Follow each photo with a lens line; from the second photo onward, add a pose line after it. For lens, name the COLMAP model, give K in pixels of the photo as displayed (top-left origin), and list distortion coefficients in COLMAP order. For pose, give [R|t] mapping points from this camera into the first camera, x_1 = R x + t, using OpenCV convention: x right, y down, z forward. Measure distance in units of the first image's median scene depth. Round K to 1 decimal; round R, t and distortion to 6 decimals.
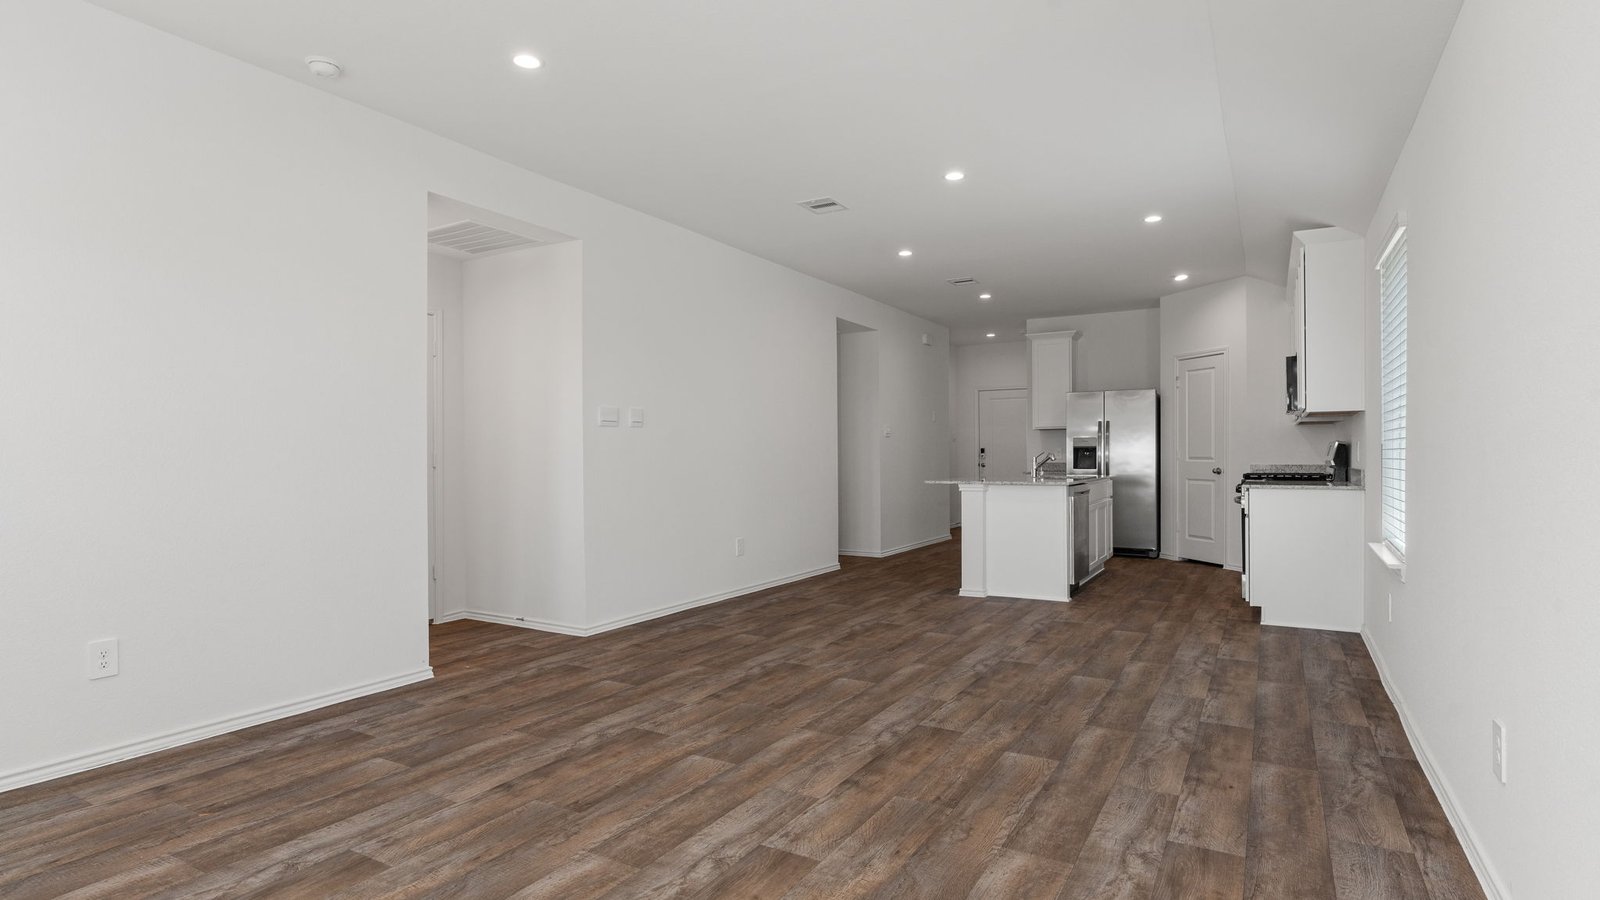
lens RADIAL K [[818.3, 0, 794.2], [0, 818.3, 453.2], [0, 0, 1]] dist [-0.001232, 0.001382]
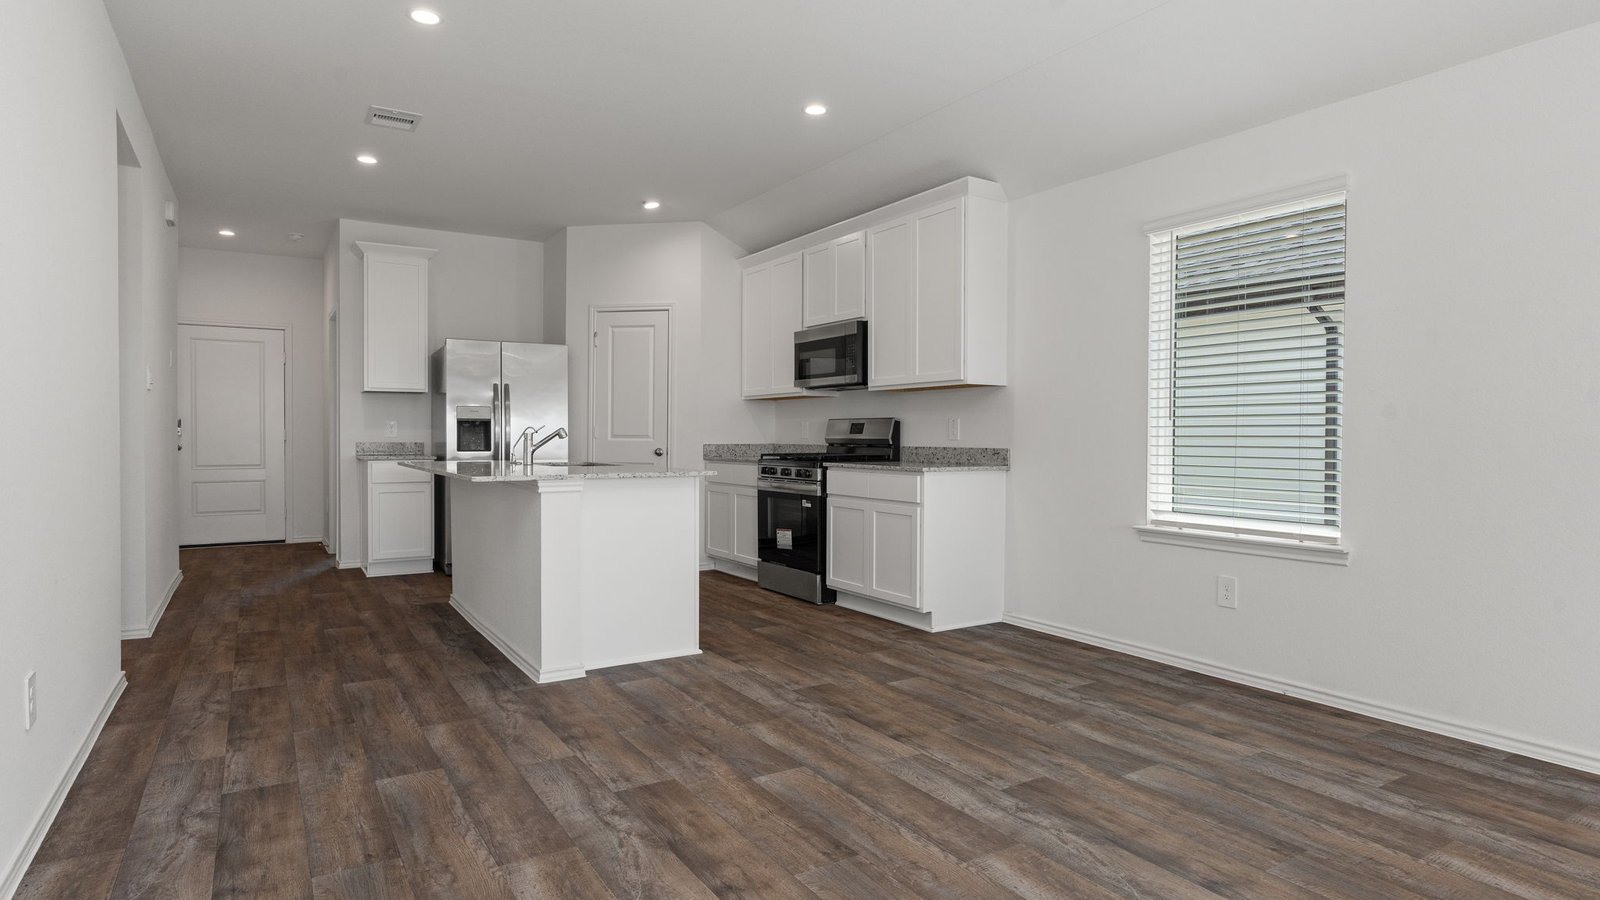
lens RADIAL K [[863.9, 0, 797.2], [0, 863.9, 445.1], [0, 0, 1]] dist [-0.001046, 0.000076]
pose [[0.461818, -0.002786, 0.886971, -0.373978], [-0.008386, 0.999937, 0.007508, 0.013472], [-0.886935, -0.010906, 0.461765, 0.940171]]
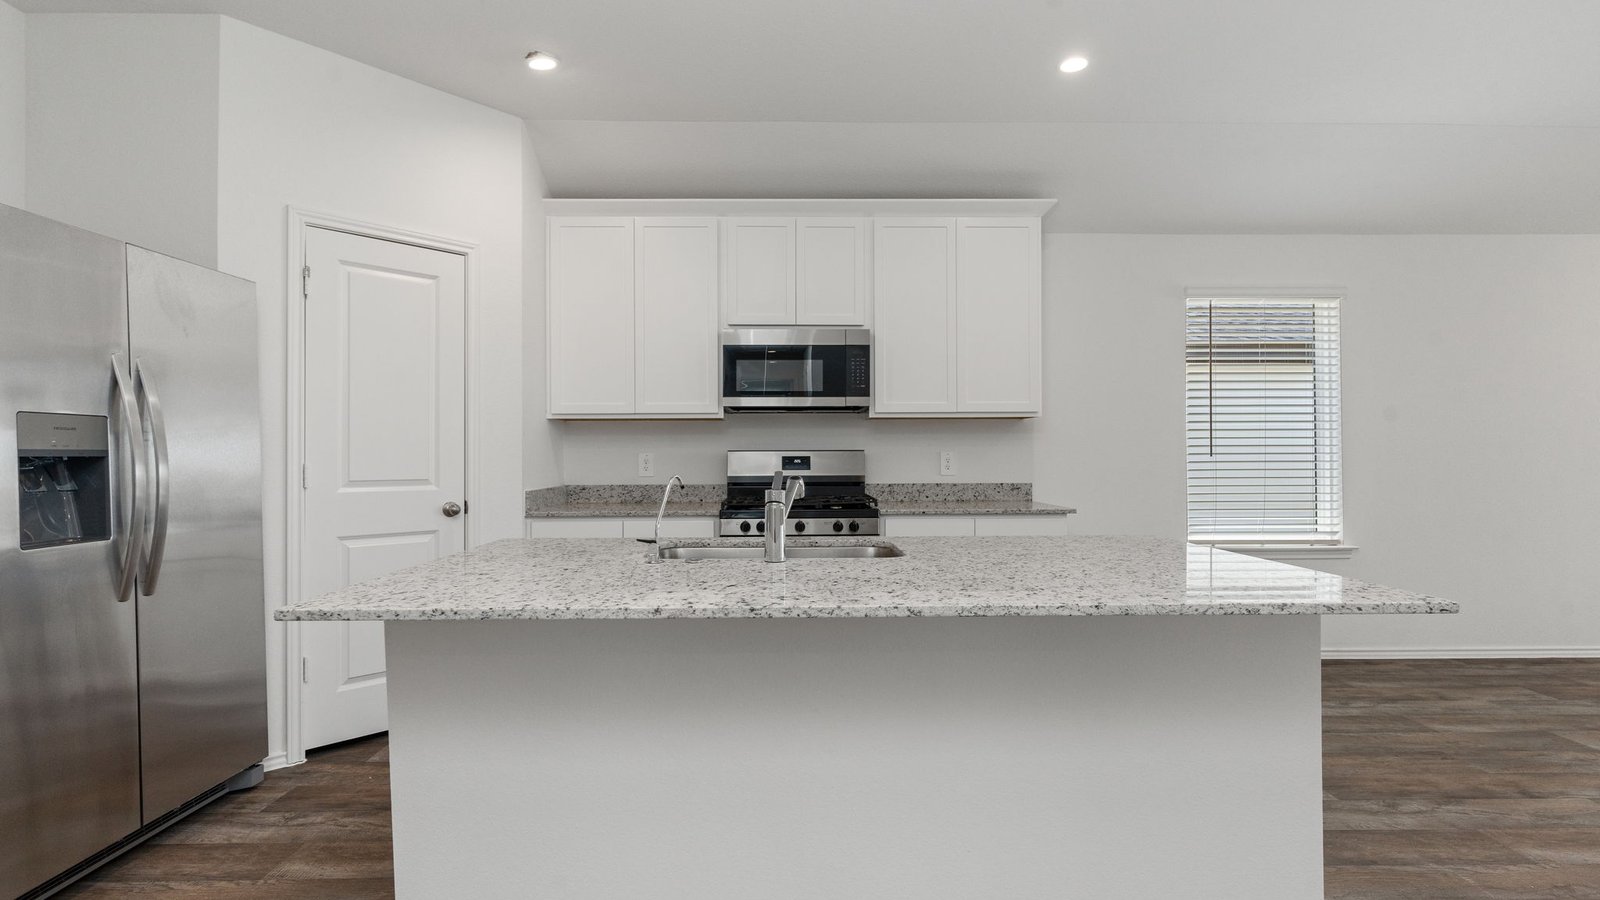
lens RADIAL K [[759.3, 0, 795.2], [0, 759.3, 453.0], [0, 0, 1]] dist [0.003888, 0.000445]
pose [[-0.521140, 0.007411, 0.853439, 0.119019], [0.004361, 0.999972, -0.006021, -0.012466], [-0.853460, 0.000584, -0.521158, 2.090611]]
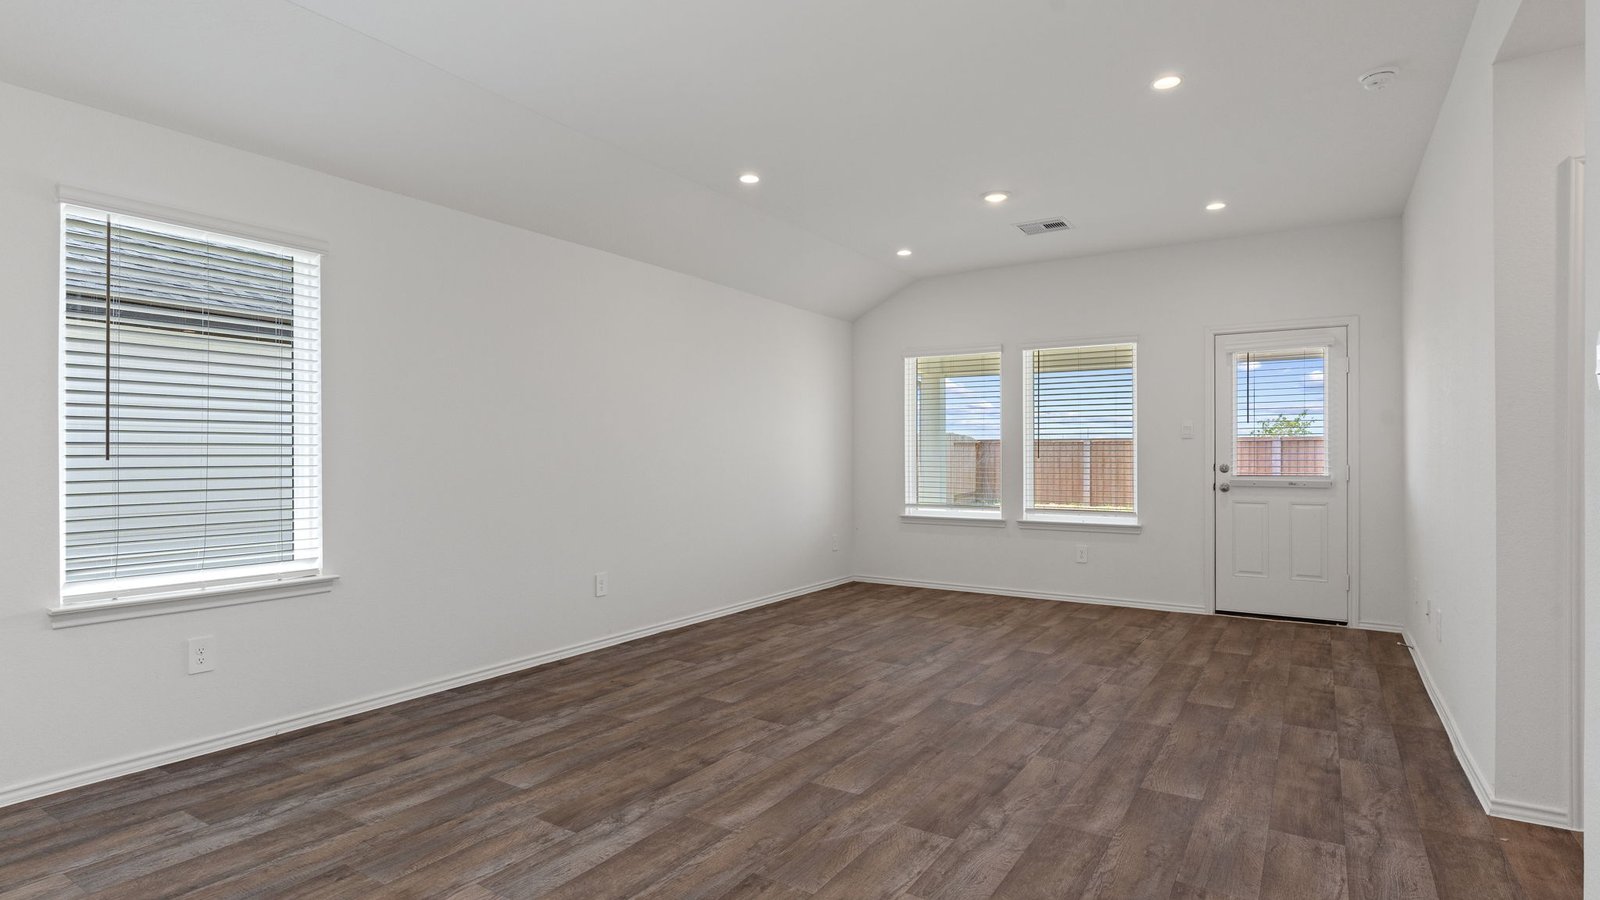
lens RADIAL K [[818.3, 0, 794.2], [0, 818.3, 453.2], [0, 0, 1]] dist [-0.001232, 0.001382]
pose [[-0.999102, 0.004399, 0.042137, 0.082400], [0.004180, 0.999977, -0.005289, -0.011209], [-0.042159, -0.005108, -0.999098, 1.733418]]
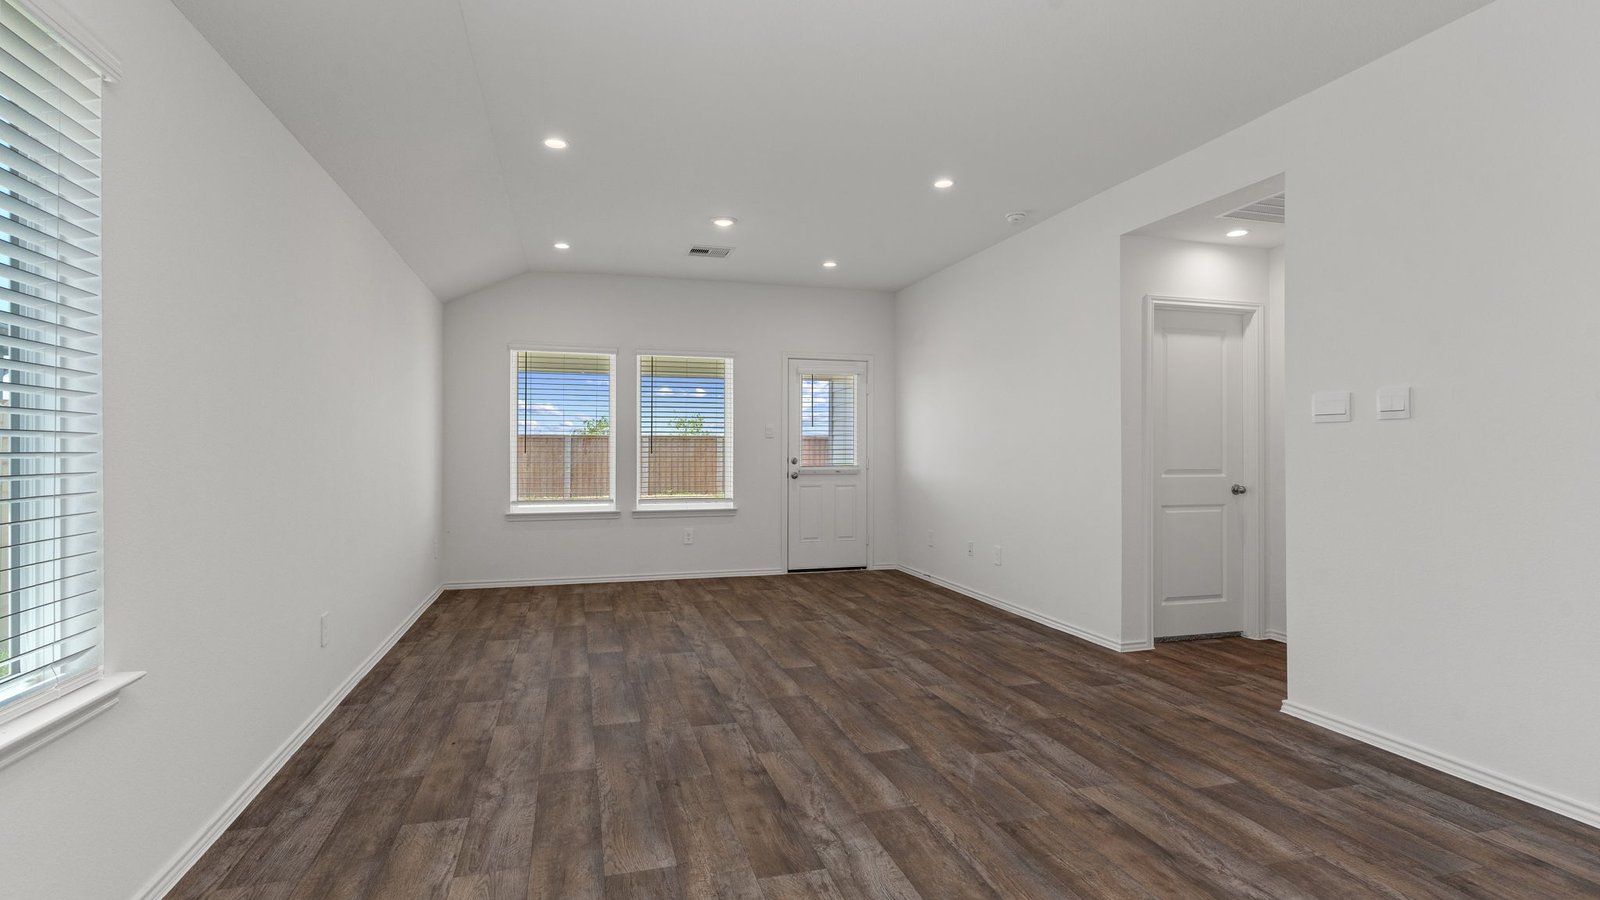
lens RADIAL K [[759.3, 0, 795.2], [0, 759.3, 453.0], [0, 0, 1]] dist [0.003888, 0.000445]
pose [[-0.686243, 0.006339, -0.727345, 0.682790], [0.003935, 0.999980, 0.005003, -0.016279], [0.727362, 0.000571, -0.686254, 1.456578]]
